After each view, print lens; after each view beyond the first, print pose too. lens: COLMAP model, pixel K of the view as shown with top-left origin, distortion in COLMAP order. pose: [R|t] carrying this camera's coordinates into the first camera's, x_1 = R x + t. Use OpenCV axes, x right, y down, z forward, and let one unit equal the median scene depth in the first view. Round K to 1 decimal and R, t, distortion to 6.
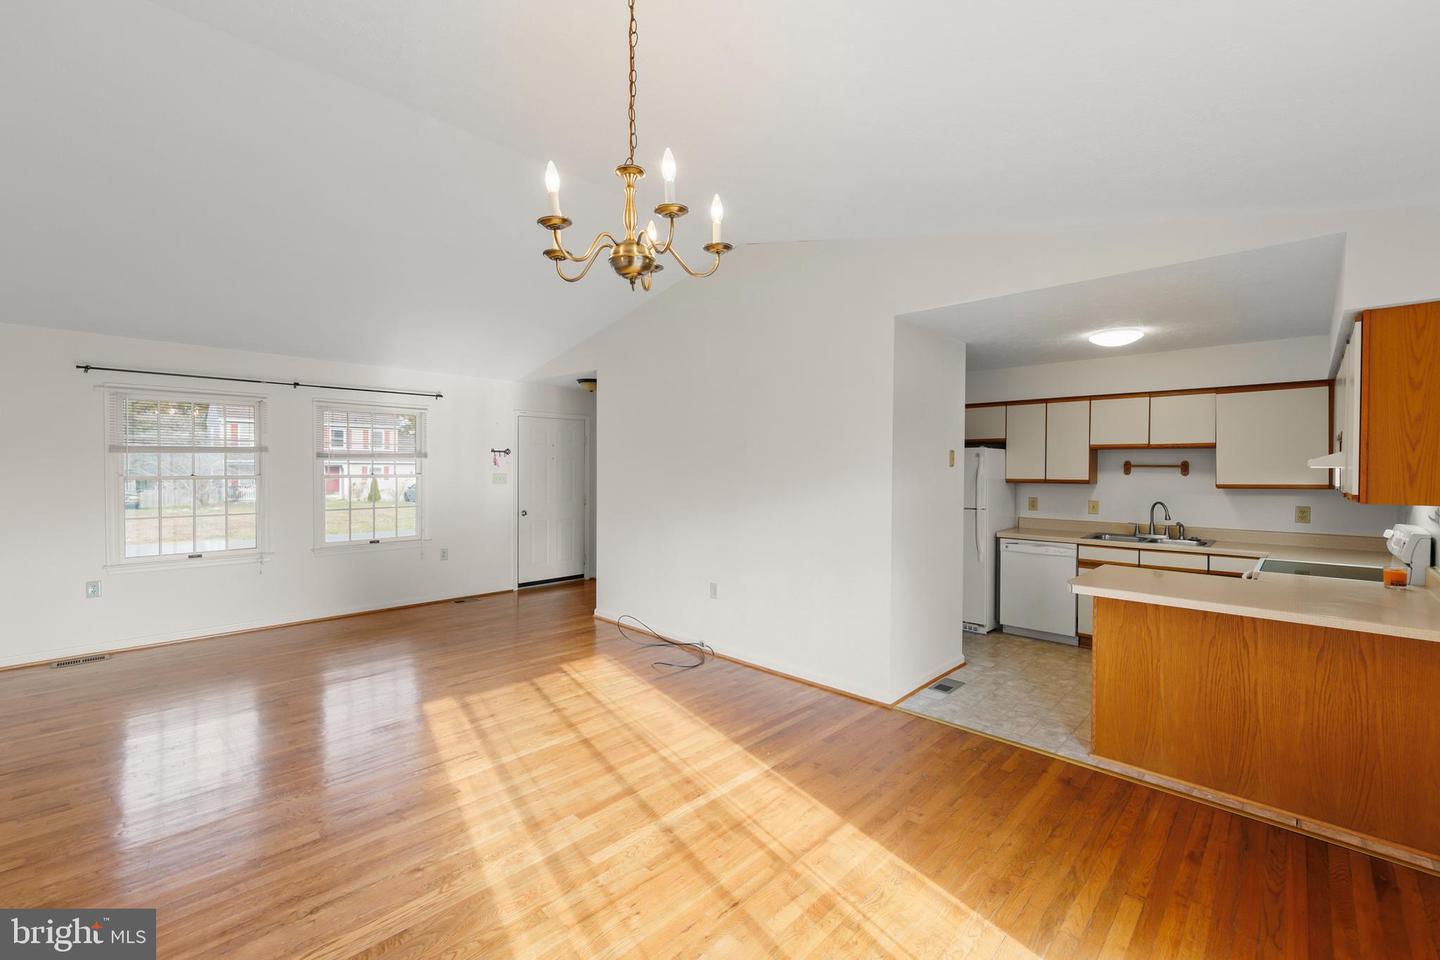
lens RADIAL K [[612.6, 0, 723.2], [0, 612.6, 480.4], [0, 0, 1]] dist [0.000909, 0.000030]
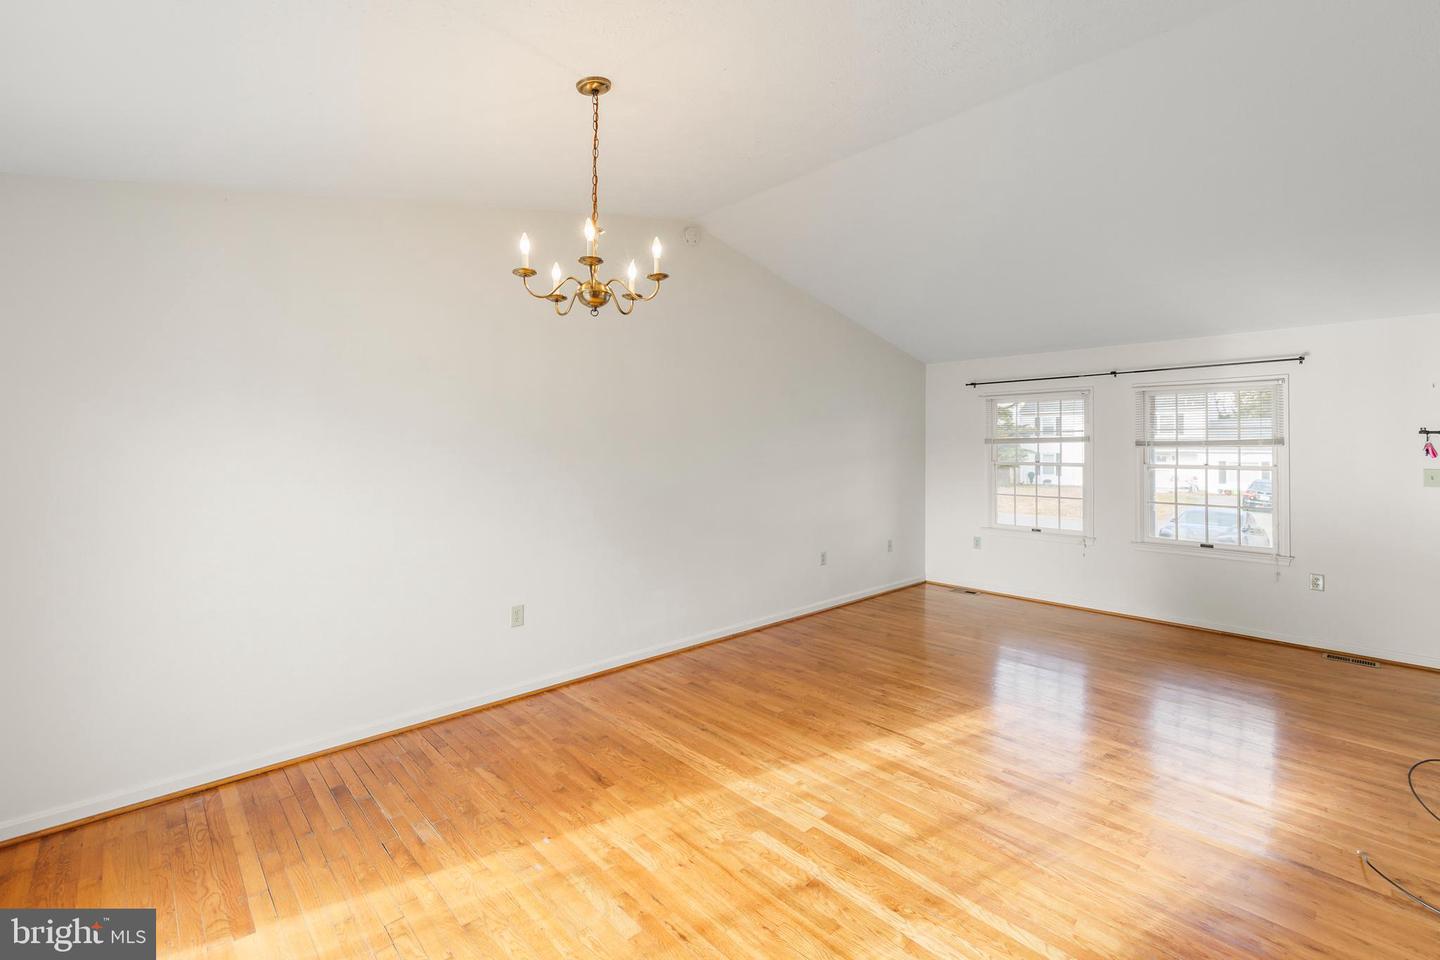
lens RADIAL K [[612.6, 0, 699.1], [0, 612.6, 434.3], [0, 0, 1]] dist [0.000909, 0.000030]
pose [[-0.065358, -0.031442, -0.997366, 0.363860], [-0.032776, 0.999032, -0.029347, -0.005495], [0.997323, 0.030772, -0.066326, 0.415192]]
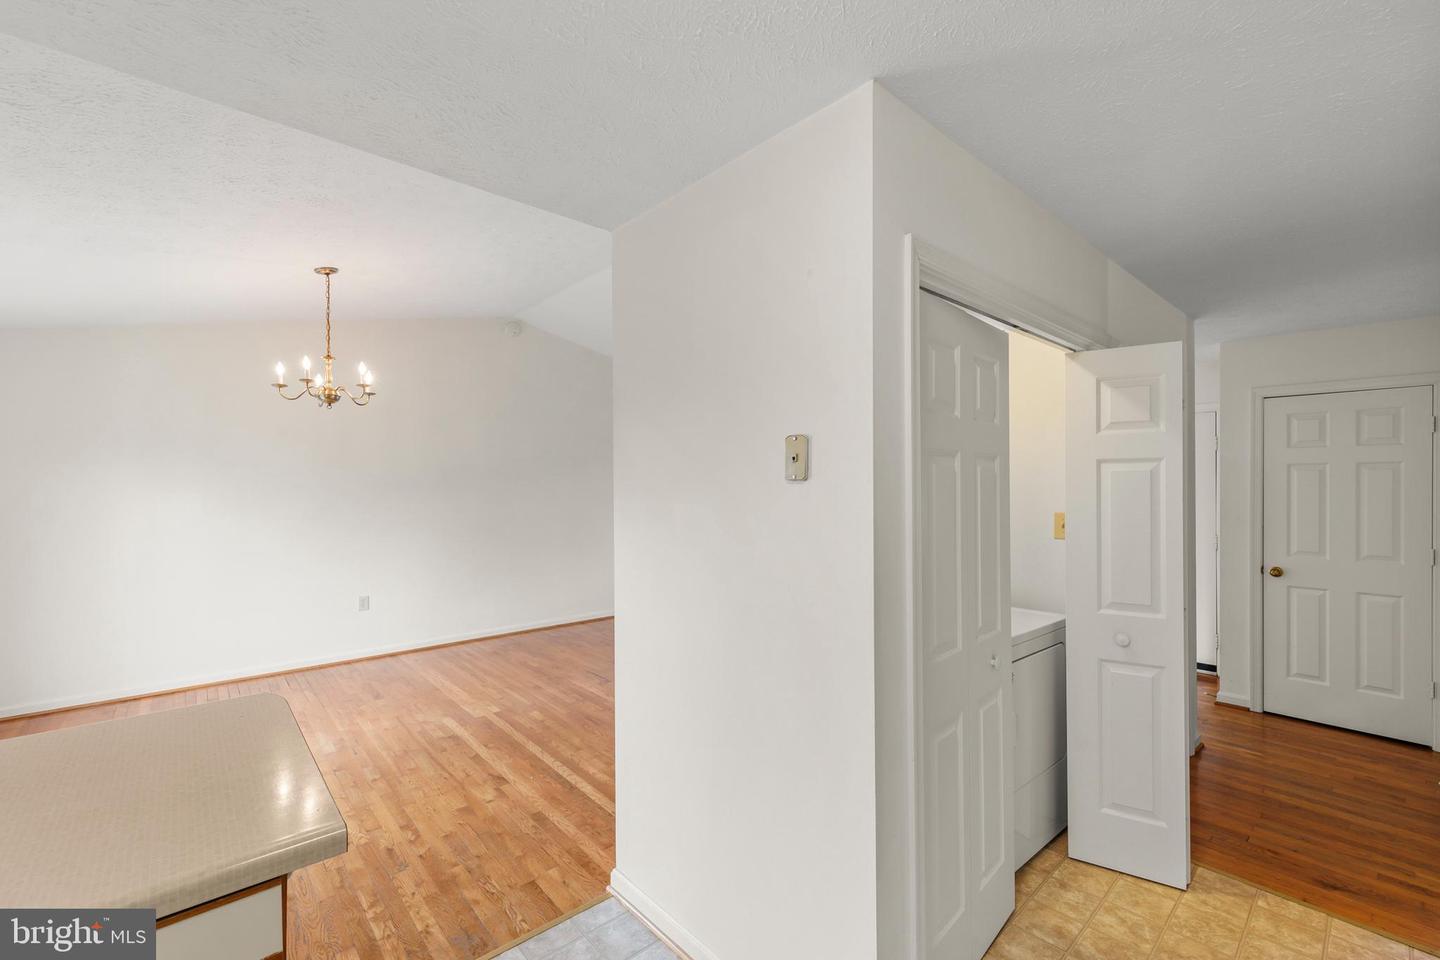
lens RADIAL K [[612.6, 0, 727.5], [0, 612.6, 488.8], [0, 0, 1]] dist [0.000909, 0.000030]
pose [[-0.101034, -0.001545, -0.994882, 0.608763], [-0.019846, 0.999803, 0.000462, -0.014188], [0.994685, 0.019792, -0.101045, 0.842155]]
